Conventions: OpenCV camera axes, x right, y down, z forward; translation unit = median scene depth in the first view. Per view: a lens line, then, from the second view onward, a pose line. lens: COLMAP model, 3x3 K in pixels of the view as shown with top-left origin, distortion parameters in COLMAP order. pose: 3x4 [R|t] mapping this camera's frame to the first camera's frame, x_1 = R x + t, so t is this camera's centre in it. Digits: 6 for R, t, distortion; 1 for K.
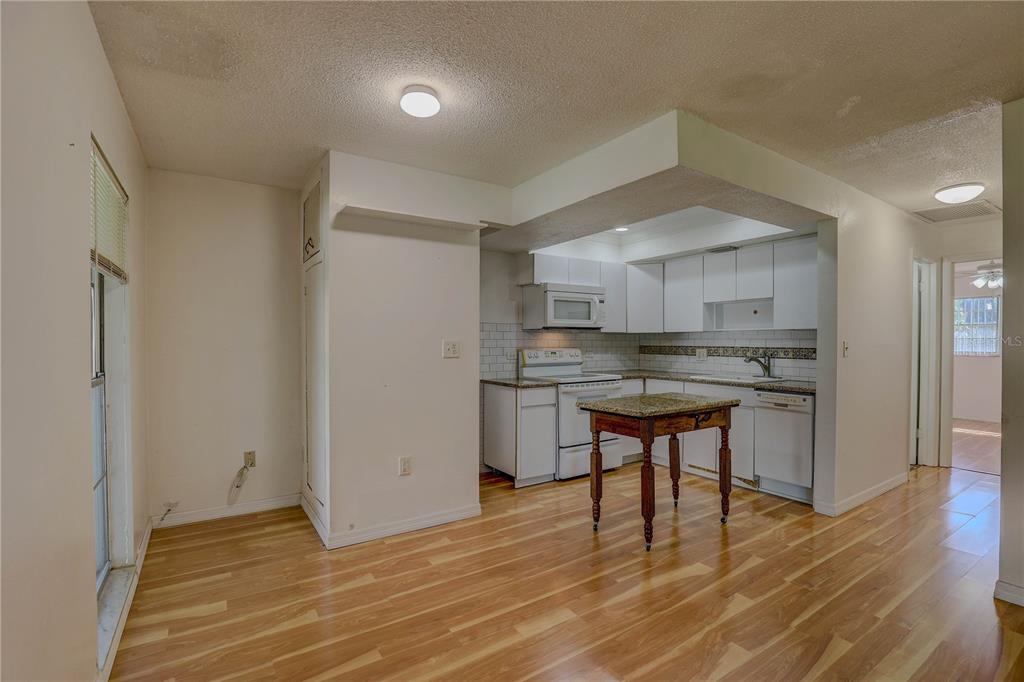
lens RADIAL K [[466.0, 0, 518.0], [0, 466.0, 343.8], [0, 0, 1]] dist [-0.030812, 0.004334]
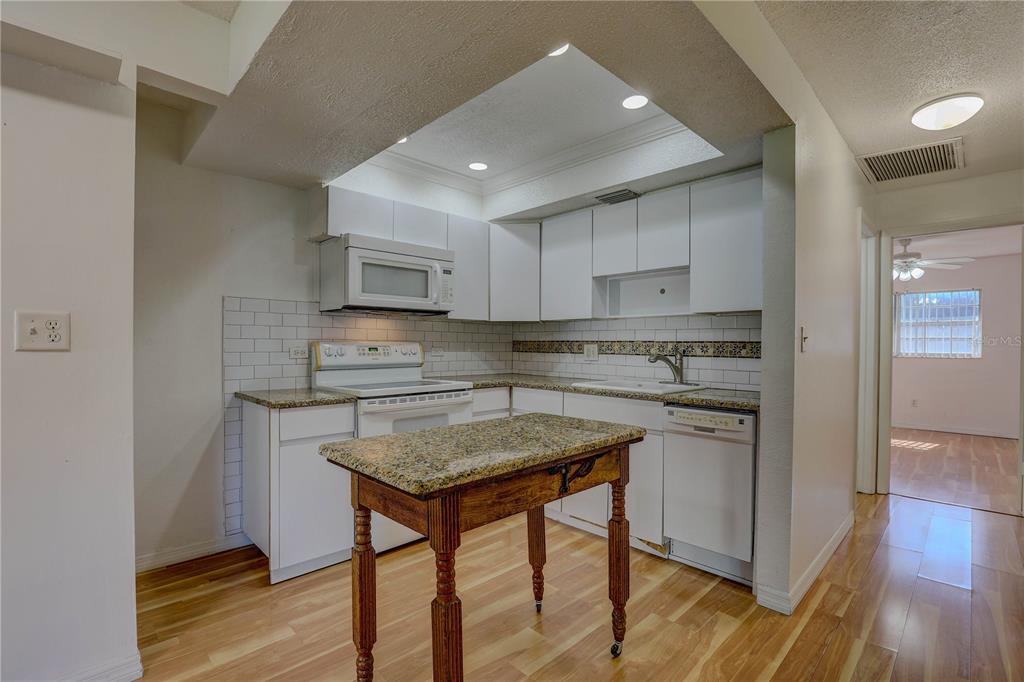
lens RADIAL K [[466.0, 0, 517.1], [0, 466.0, 344.6], [0, 0, 1]] dist [-0.030812, 0.004334]
pose [[0.981383, 0.005406, 0.191987, 0.173088], [-0.004411, 0.999975, -0.005611, 0.019115], [-0.192012, 0.004659, 0.981381, 0.376126]]
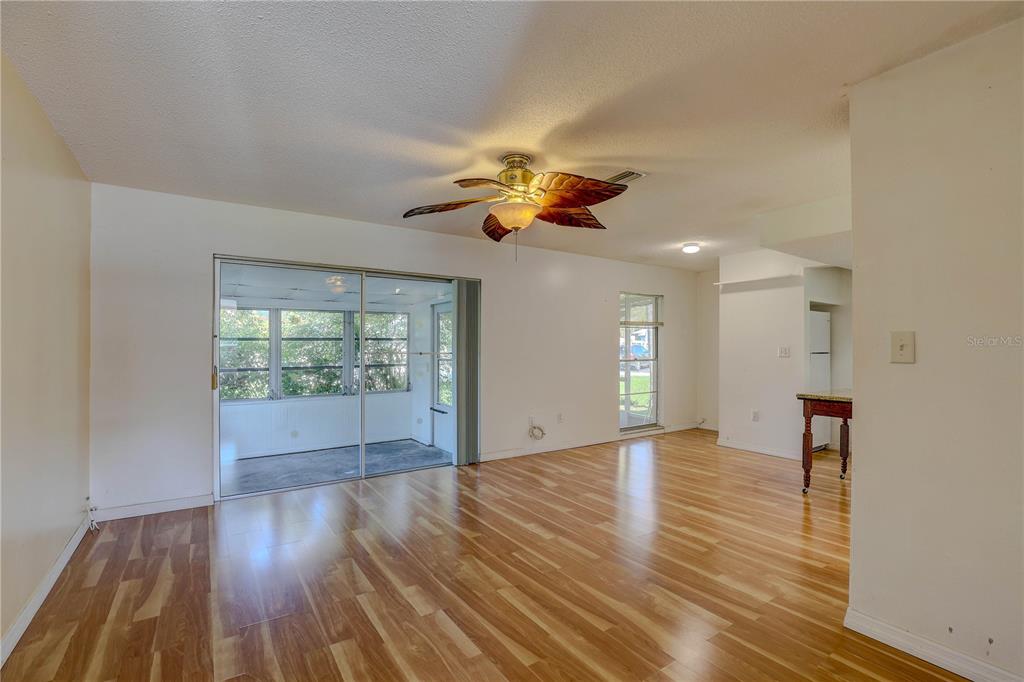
lens RADIAL K [[466.0, 0, 520.4], [0, 466.0, 349.0], [0, 0, 1]] dist [-0.030812, 0.004334]
pose [[0.015593, 0.002647, -0.999875, 1.153565], [-0.009481, 0.999952, 0.002499, 0.005344], [0.999833, 0.009441, 0.015617, 0.034578]]
